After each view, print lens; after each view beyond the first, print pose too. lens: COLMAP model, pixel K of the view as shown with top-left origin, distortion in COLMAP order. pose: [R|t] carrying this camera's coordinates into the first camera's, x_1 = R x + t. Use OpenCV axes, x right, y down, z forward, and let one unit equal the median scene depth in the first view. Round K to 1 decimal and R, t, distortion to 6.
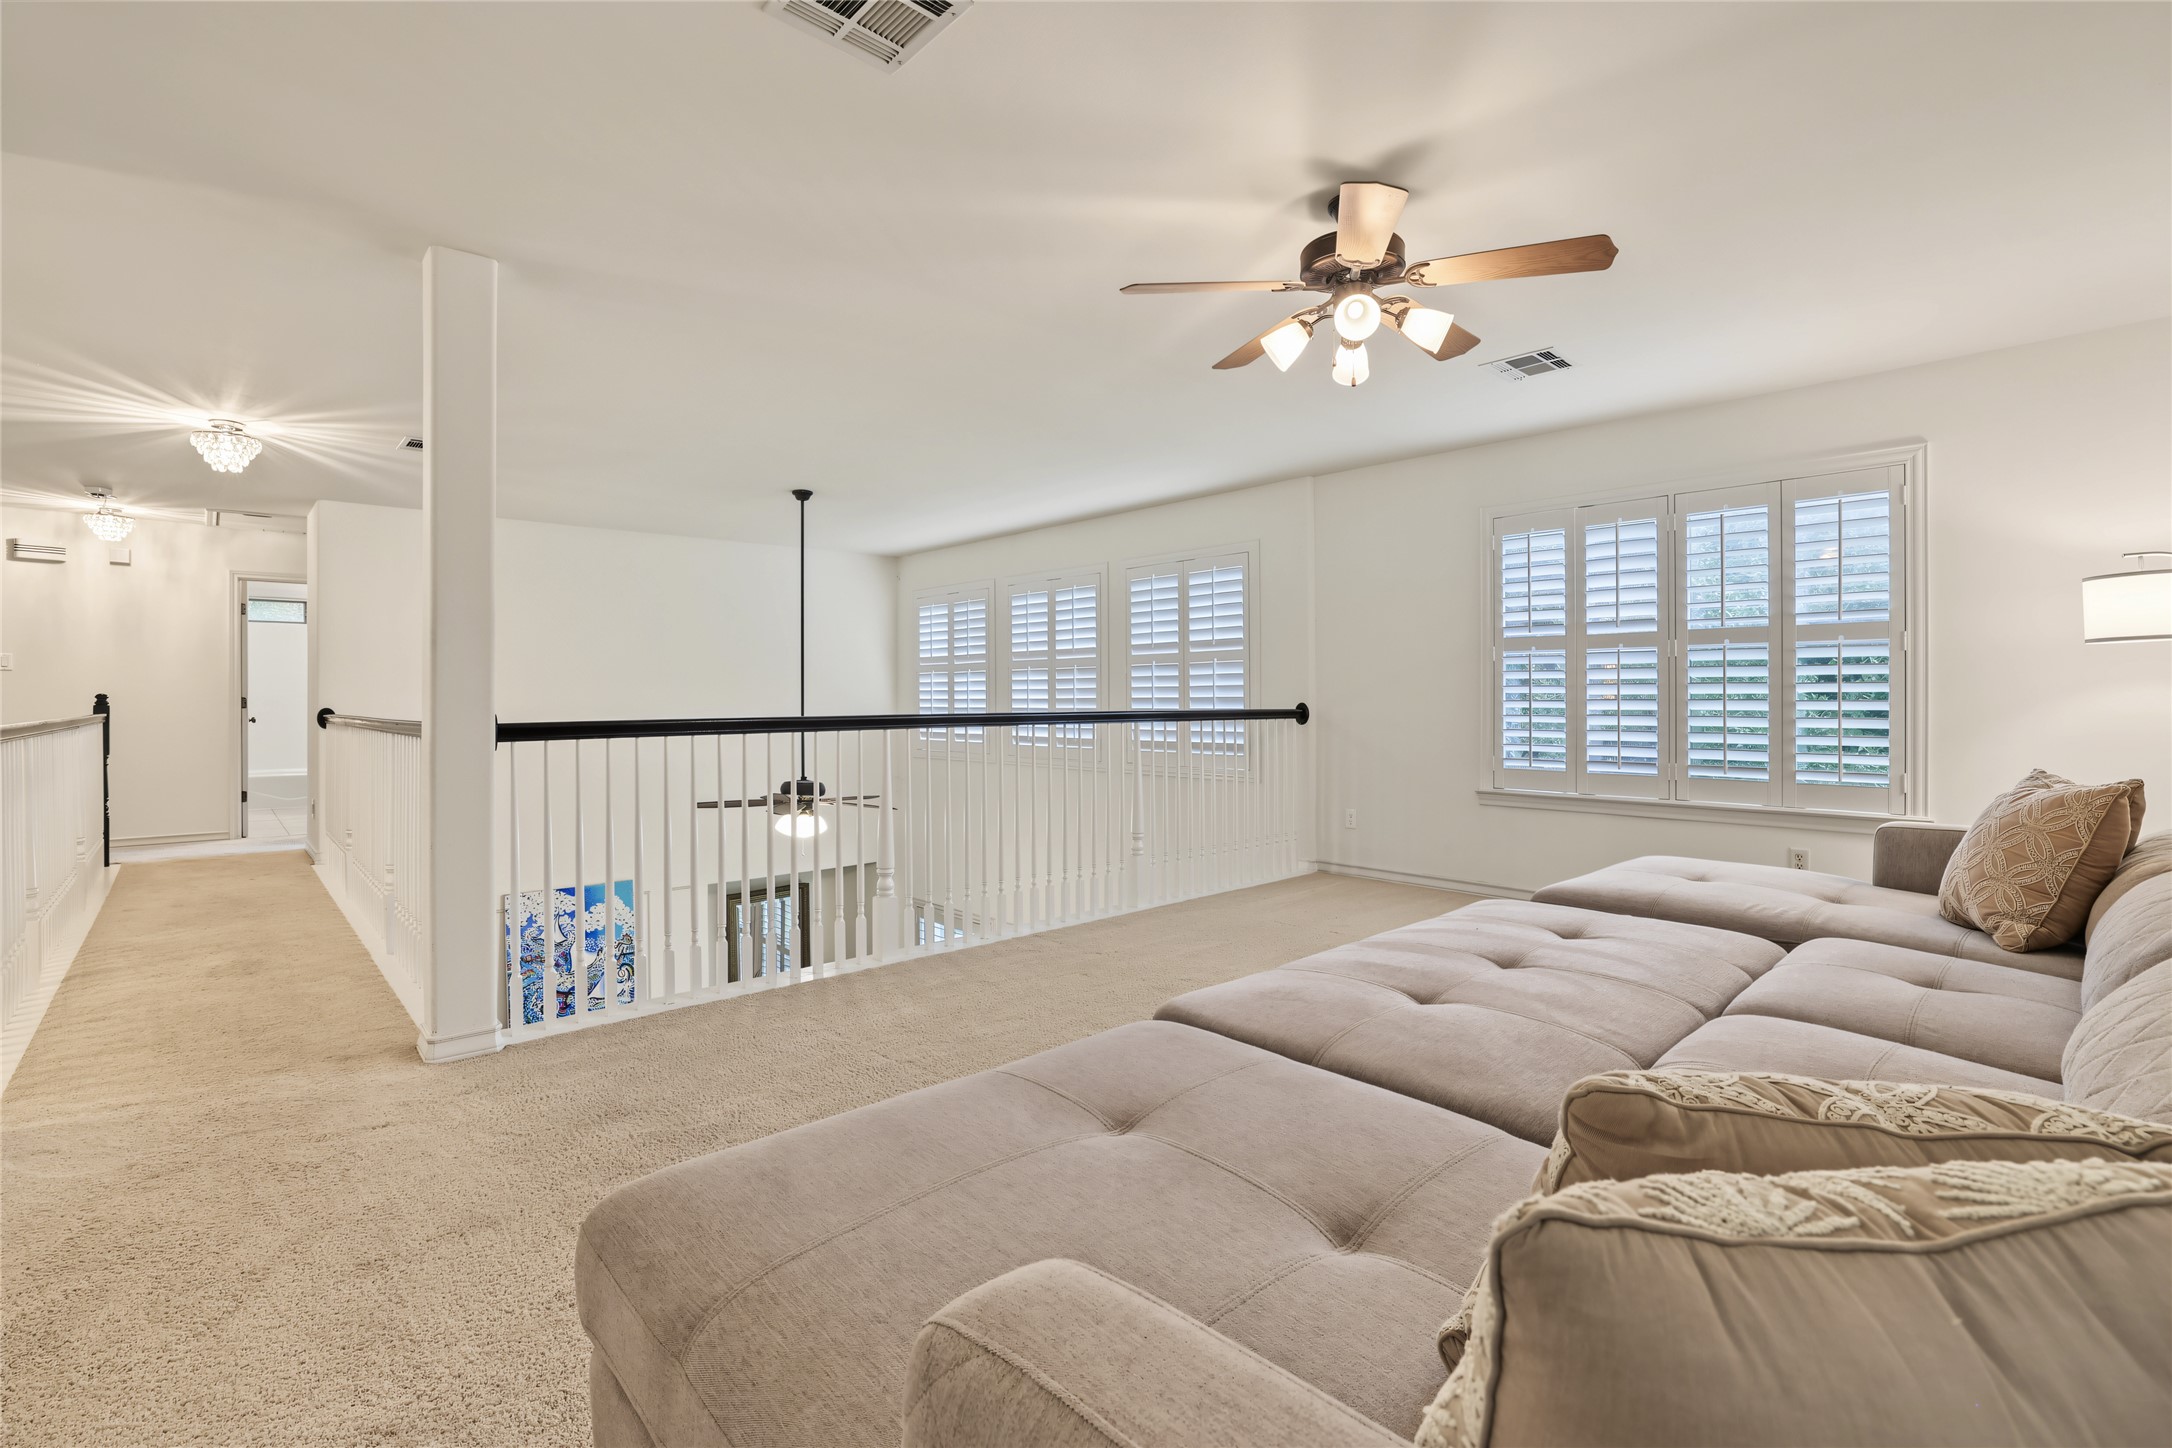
lens RADIAL K [[995.4, 0, 1091.4], [0, 995.4, 711.2], [0, 0, 1]] dist [-0.005437, -0.000396]
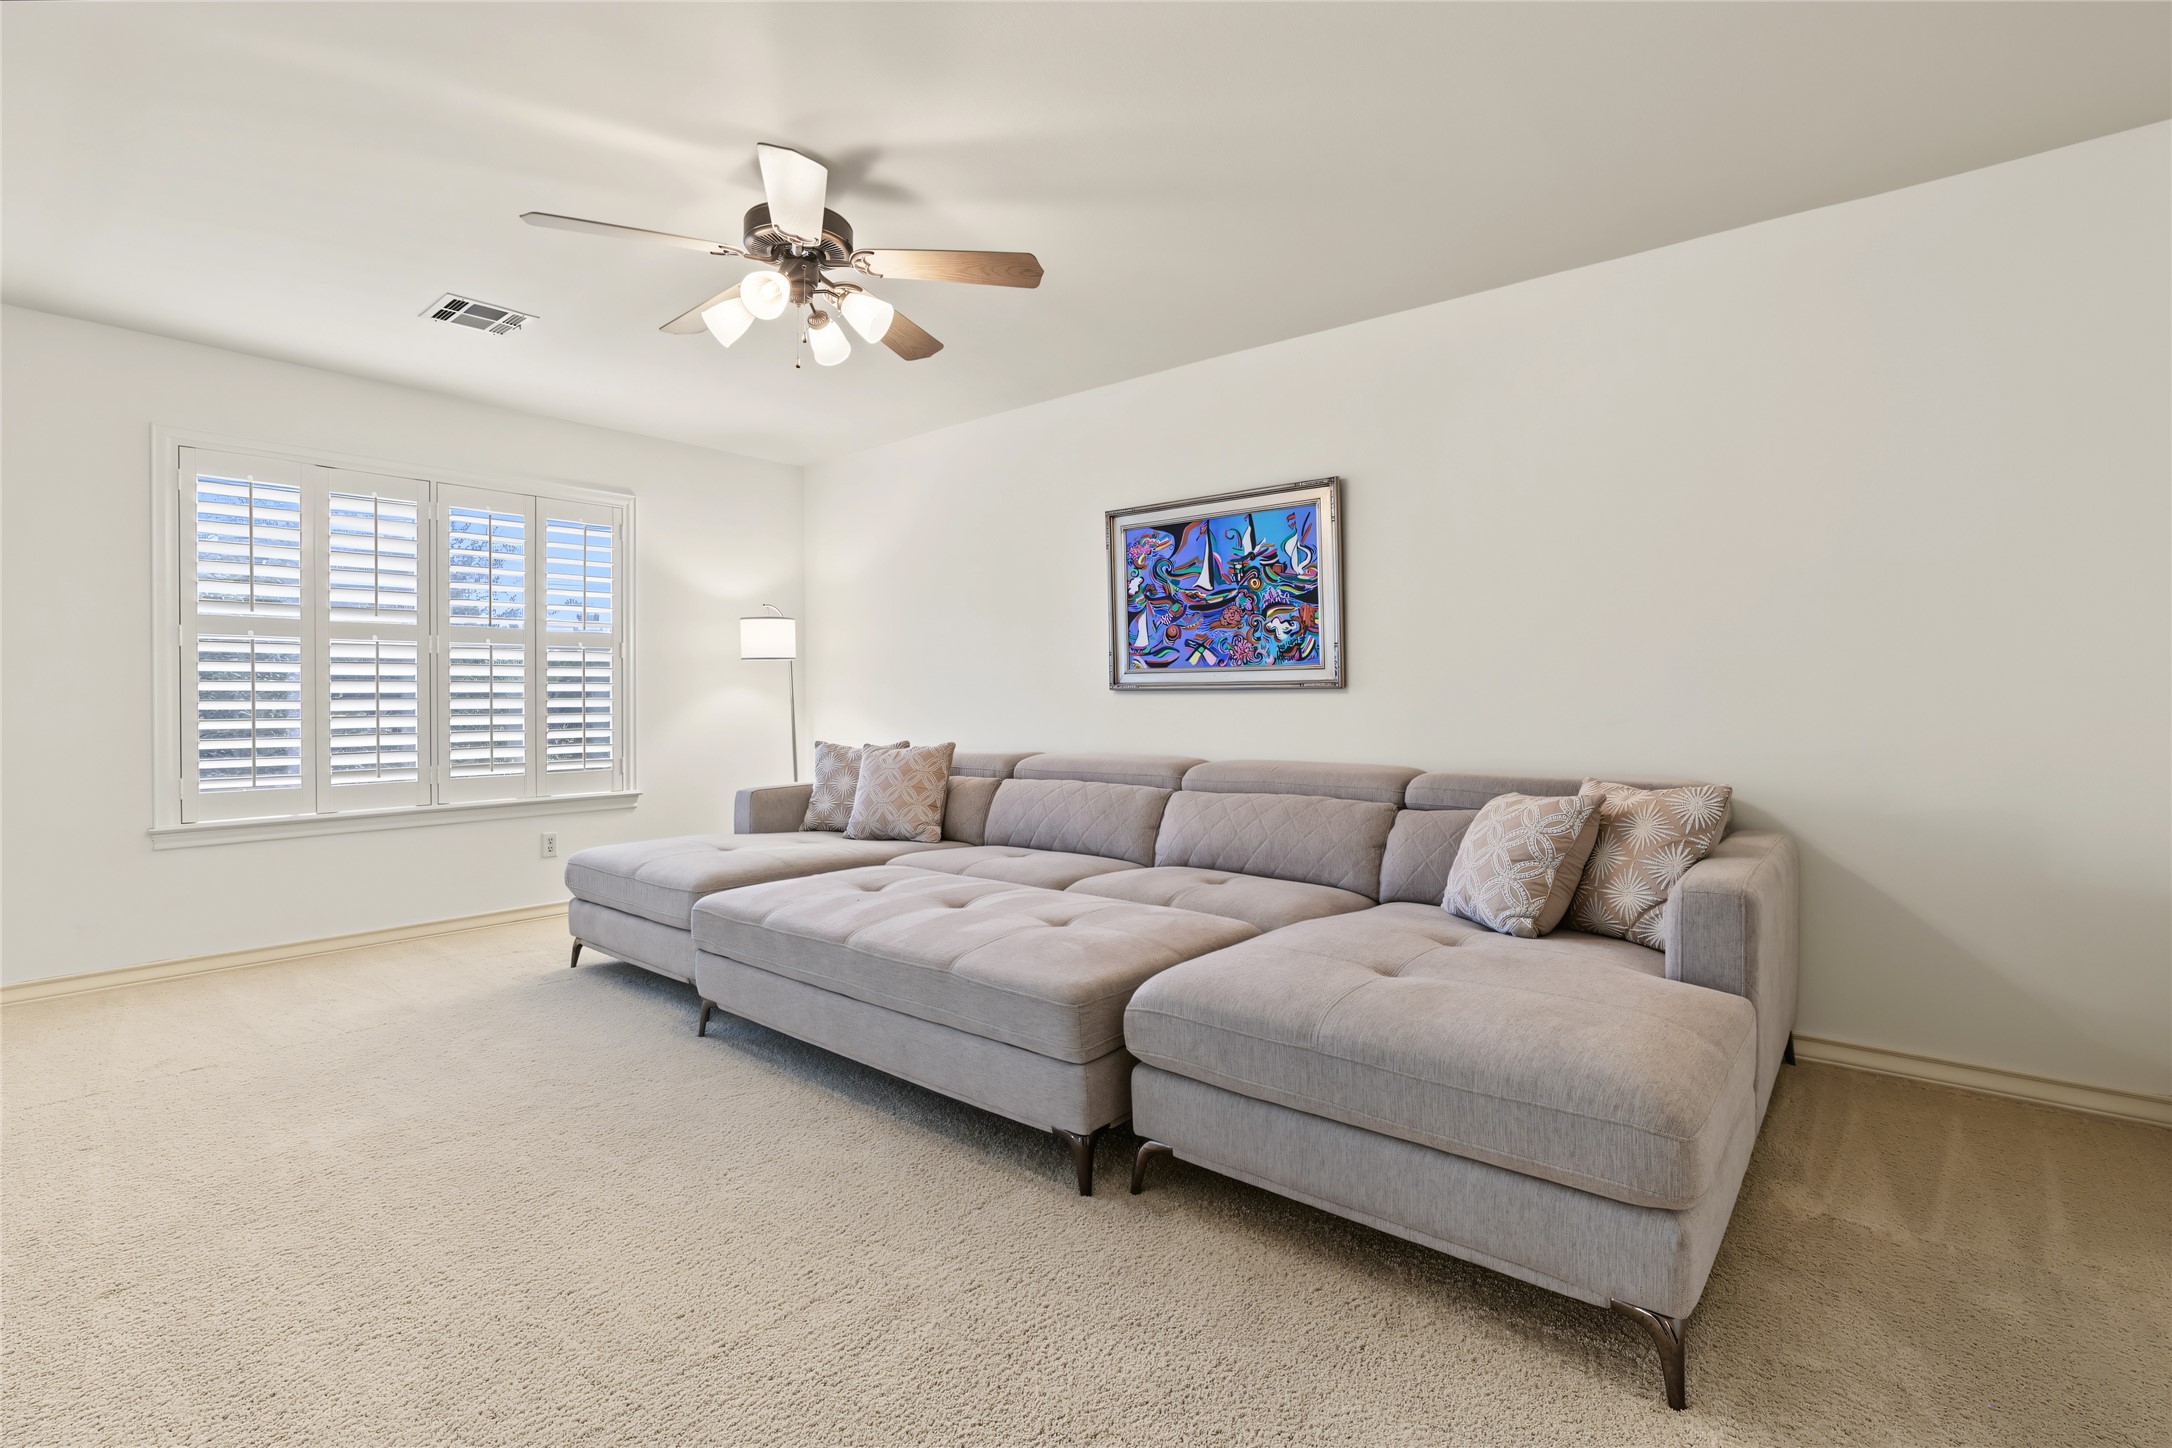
lens RADIAL K [[995.4, 0, 1091.2], [0, 995.4, 709.4], [0, 0, 1]] dist [-0.005437, -0.000396]
pose [[-0.126768, -0.013042, 0.991847, -0.408162], [0.013892, 0.999792, 0.014922, -0.006176], [-0.991835, 0.015670, -0.126561, 0.477660]]
